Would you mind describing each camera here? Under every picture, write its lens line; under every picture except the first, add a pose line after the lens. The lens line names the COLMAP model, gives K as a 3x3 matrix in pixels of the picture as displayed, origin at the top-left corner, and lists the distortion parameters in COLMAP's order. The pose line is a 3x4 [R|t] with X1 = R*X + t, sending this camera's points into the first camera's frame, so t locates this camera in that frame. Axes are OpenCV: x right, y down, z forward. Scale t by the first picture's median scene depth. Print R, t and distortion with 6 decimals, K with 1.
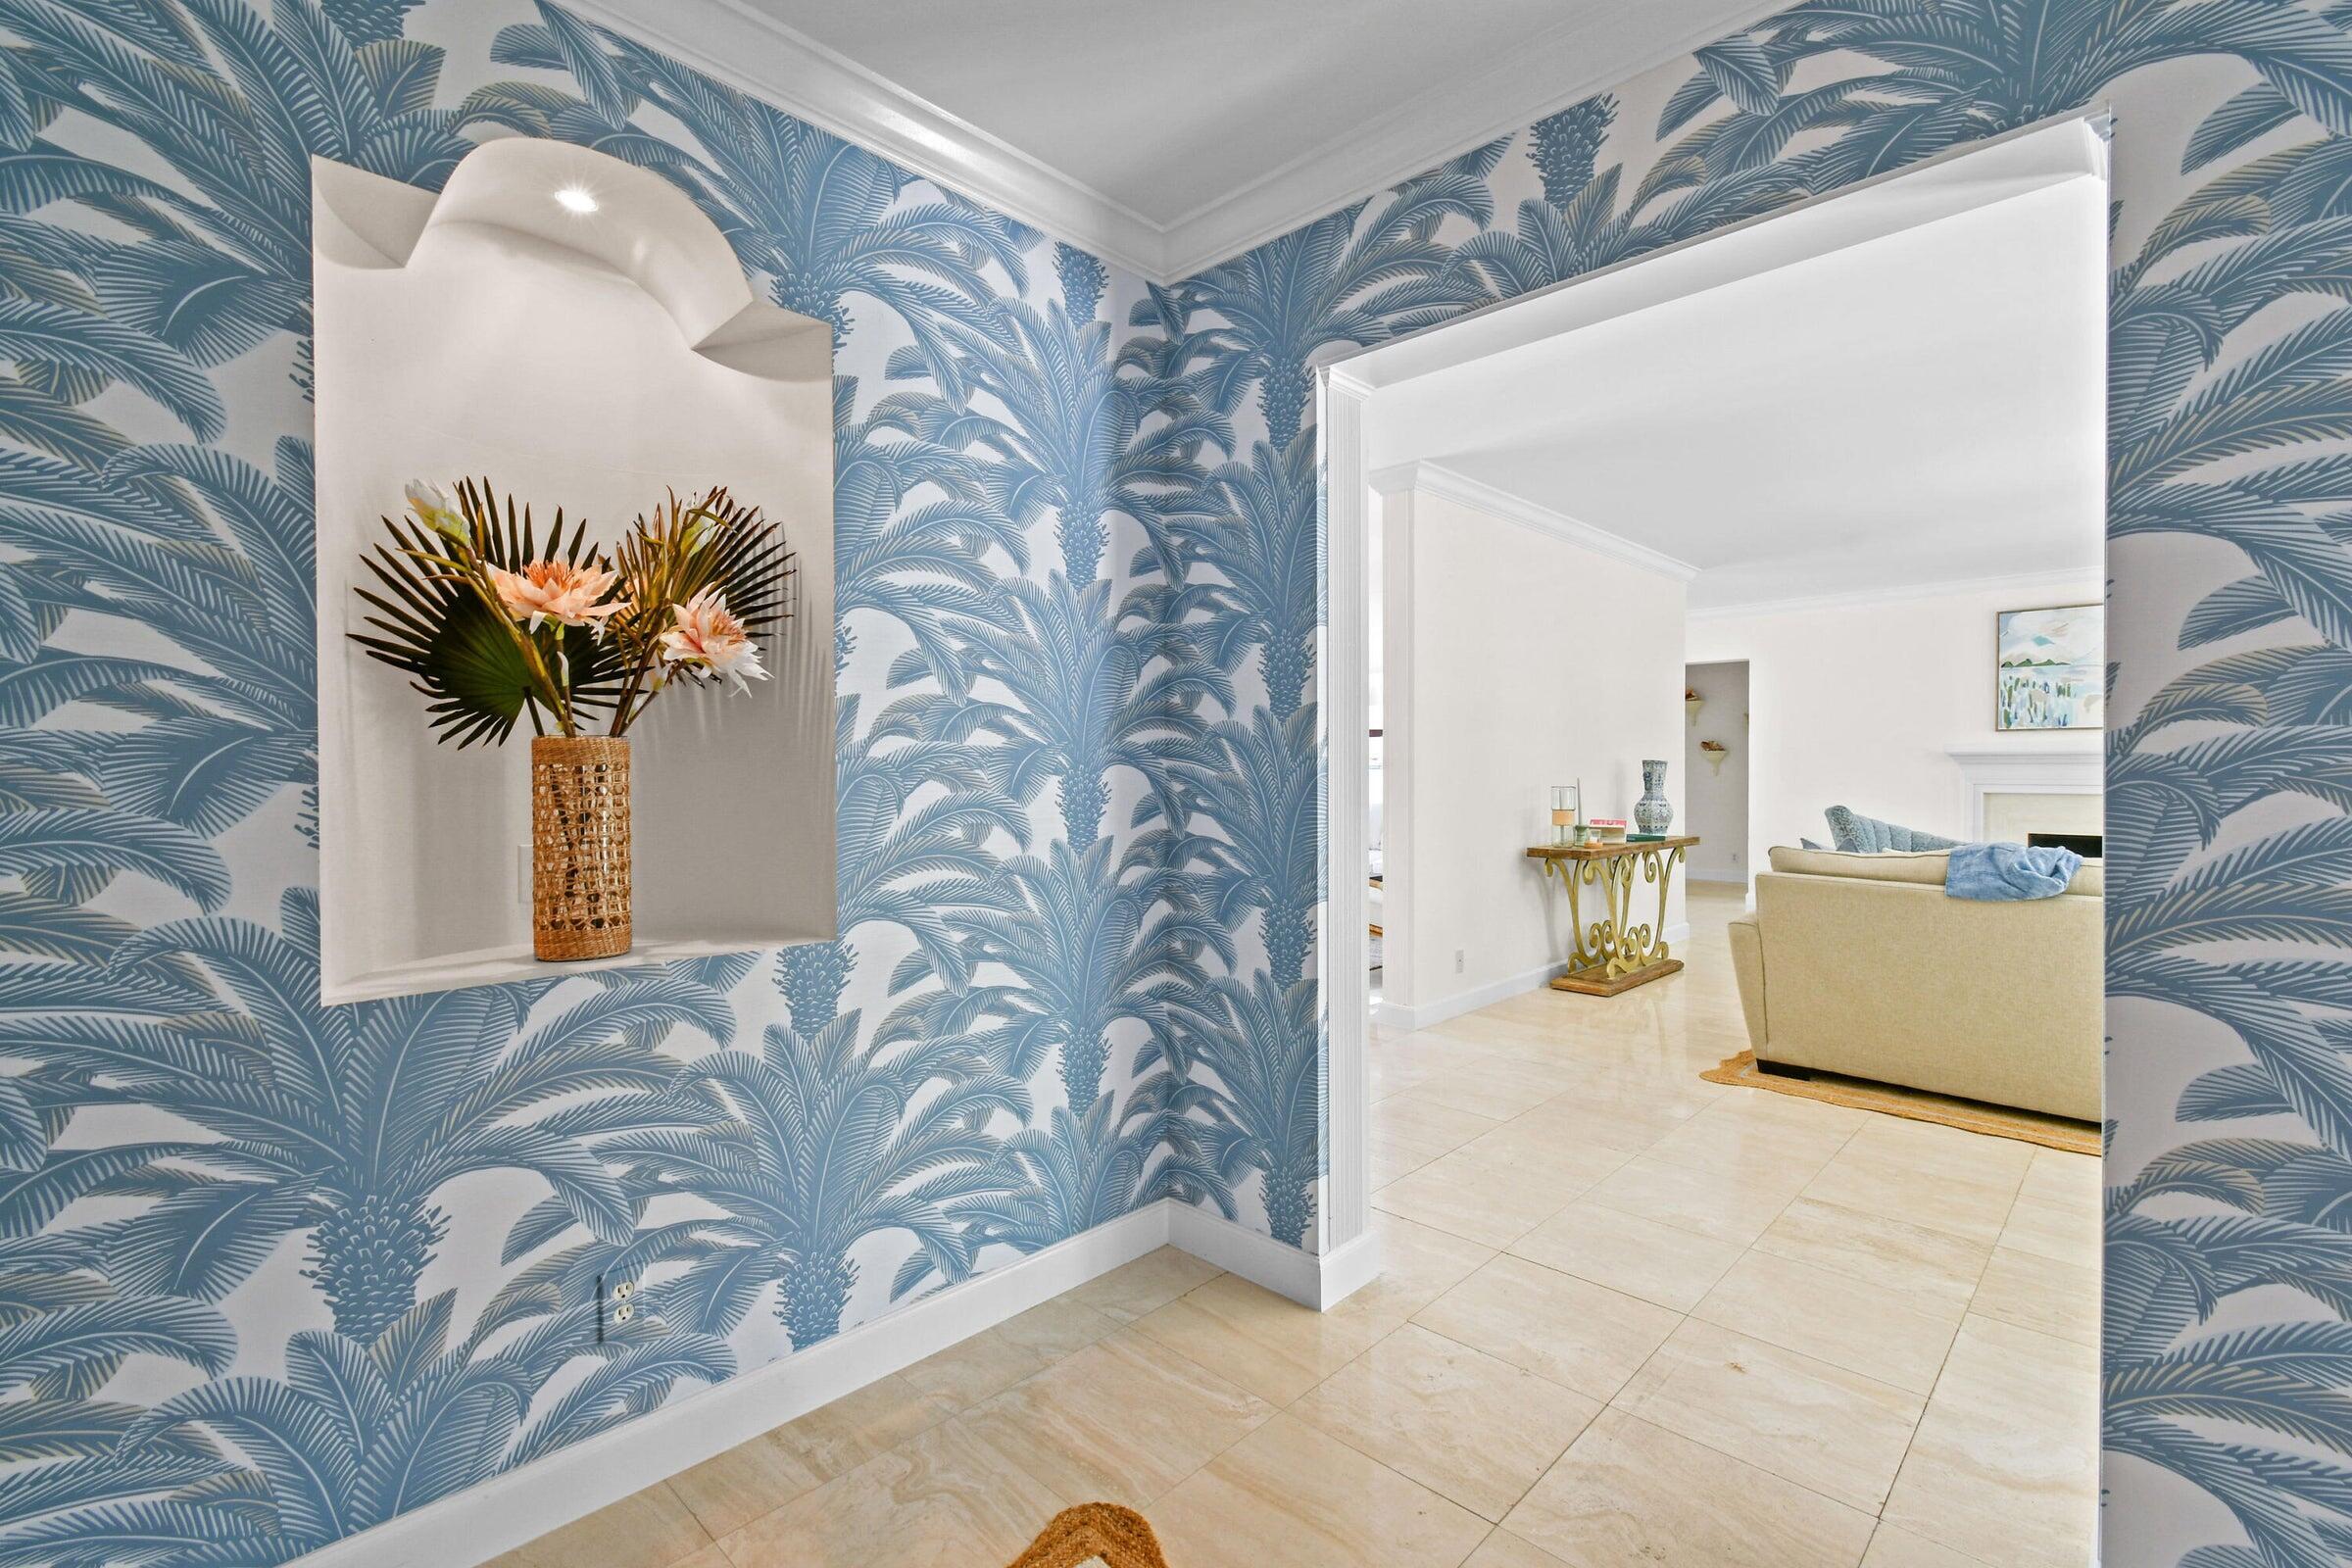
lens RADIAL K [[1055.6, 0, 1194.0], [0, 1055.6, 783.5], [0, 0, 1]] dist [-0.001653, -0.000038]
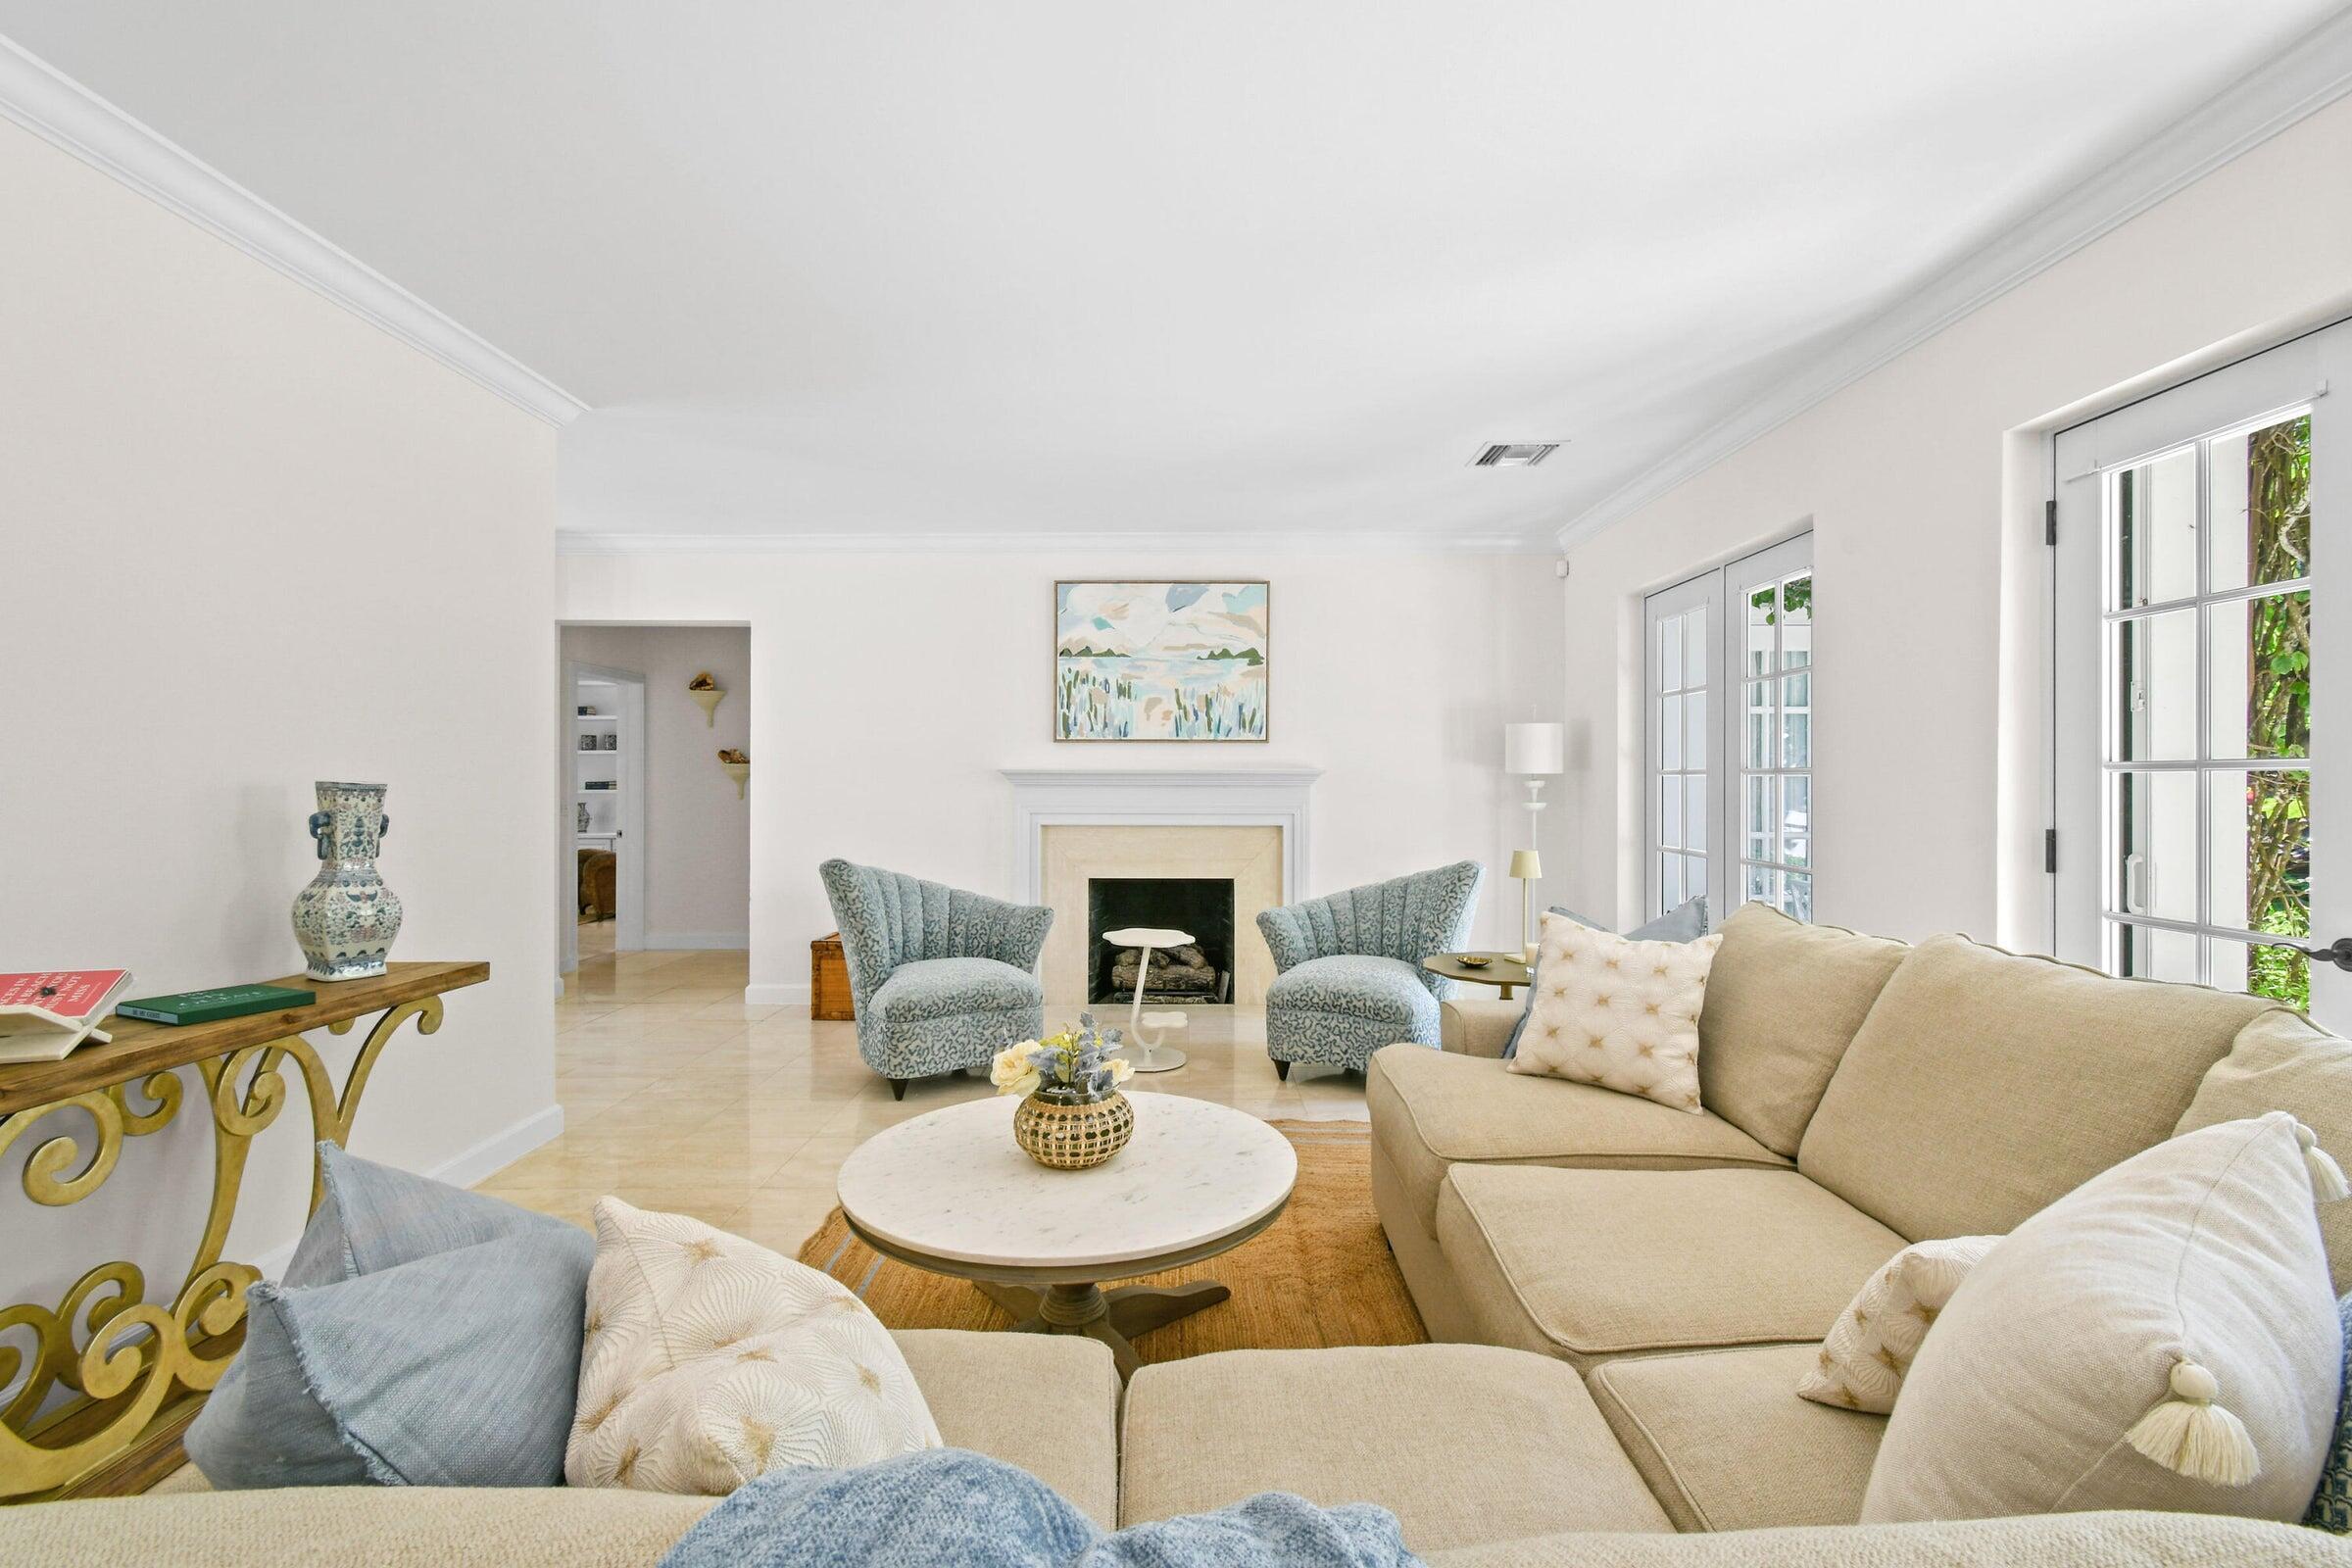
lens RADIAL K [[1055.6, 0, 1187.0], [0, 1055.6, 783.9], [0, 0, 1]] dist [-0.001653, -0.000038]
pose [[0.716304, 0.000324, 0.697789, 0.316535], [0.008241, 0.999926, -0.008923, -0.012506], [-0.697740, 0.012142, 0.716248, 0.412754]]
